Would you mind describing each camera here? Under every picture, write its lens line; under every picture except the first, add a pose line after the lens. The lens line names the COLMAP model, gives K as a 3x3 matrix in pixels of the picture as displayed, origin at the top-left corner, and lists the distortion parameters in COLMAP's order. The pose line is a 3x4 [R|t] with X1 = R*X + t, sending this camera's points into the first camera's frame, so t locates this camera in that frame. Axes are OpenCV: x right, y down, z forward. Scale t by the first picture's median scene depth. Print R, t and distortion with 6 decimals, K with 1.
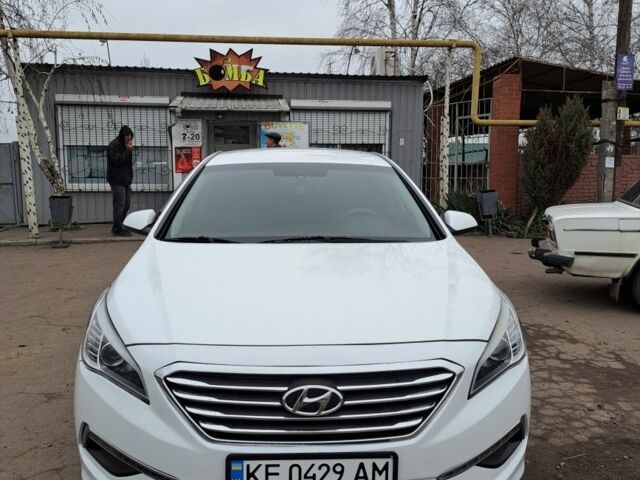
lens RADIAL K [[618.6, 0, 330.6], [0, 618.6, 238.3], [0, 0, 1]] dist [0.044043, -0.014922]
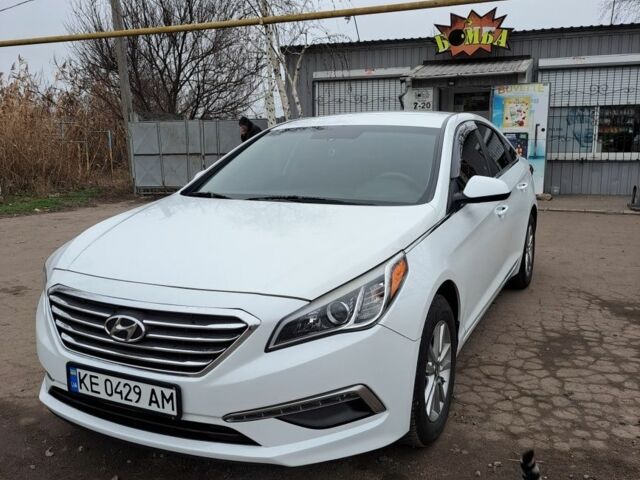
lens RADIAL K [[626.2, 0, 321.1], [0, 626.2, 241.3], [0, 0, 1]] dist [0.056912, -0.026249]
pose [[0.863430, 0.069444, -0.499666, 0.167018], [-0.045559, 0.997167, 0.059861, 0.002266], [0.502407, -0.028922, 0.864147, 0.033288]]
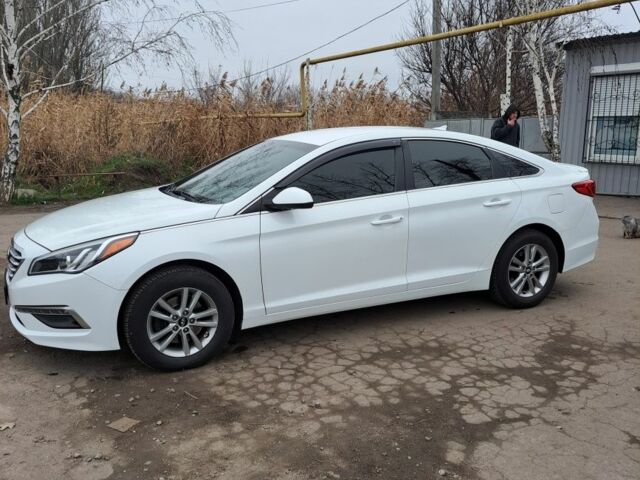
lens RADIAL K [[626.2, 0, 321.1], [0, 626.2, 241.3], [0, 0, 1]] dist [0.056912, -0.026249]
pose [[0.363794, 0.170927, -0.915663, 0.452558], [-0.119978, 0.983430, 0.135910, -0.038731], [0.923720, 0.060416, 0.378273, 0.224716]]
